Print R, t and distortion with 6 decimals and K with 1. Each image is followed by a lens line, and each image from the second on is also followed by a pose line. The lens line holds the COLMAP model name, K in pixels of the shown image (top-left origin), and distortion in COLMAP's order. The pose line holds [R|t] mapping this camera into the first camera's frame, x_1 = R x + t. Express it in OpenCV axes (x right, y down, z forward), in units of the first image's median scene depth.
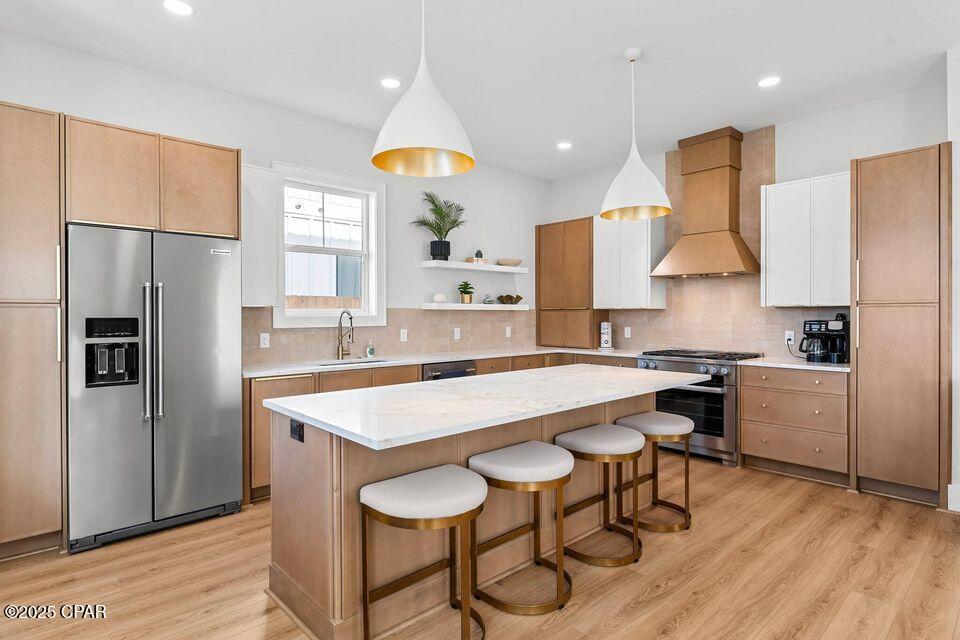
lens RADIAL K [[506.6, 0, 483.2], [0, 506.6, 314.2], [0, 0, 1]] dist [-0.003135, 0.000261]
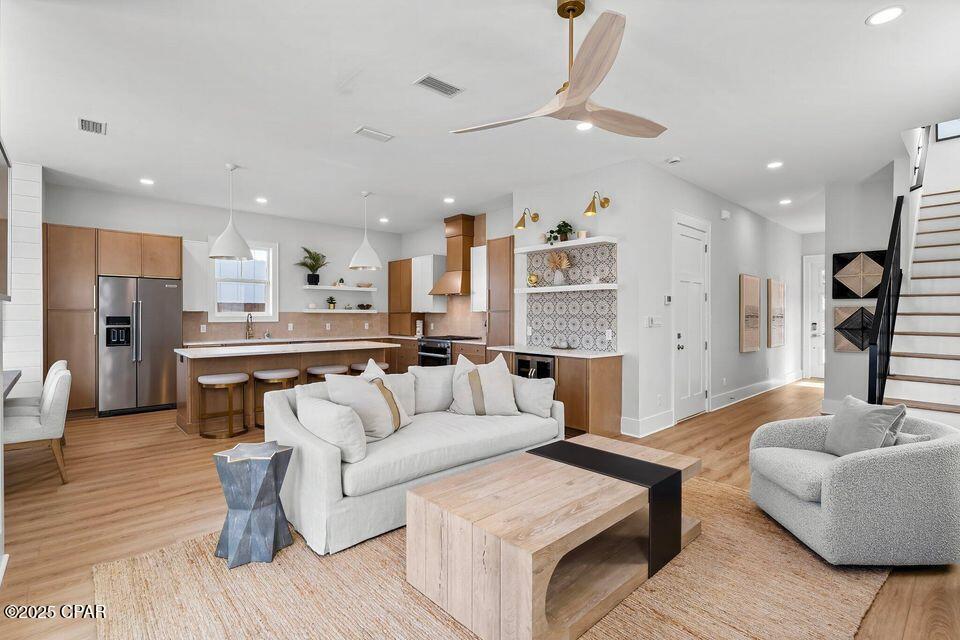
lens RADIAL K [[445.8, 0, 482.3], [0, 445.8, 315.0], [0, 0, 1]] dist [-0.005763, 0.000707]
pose [[0.999991, 0.004014, -0.001384, 0.587982], [-0.004014, 0.999992, -0.000291, -0.003466], [0.001383, 0.000296, 0.999999, -0.646670]]
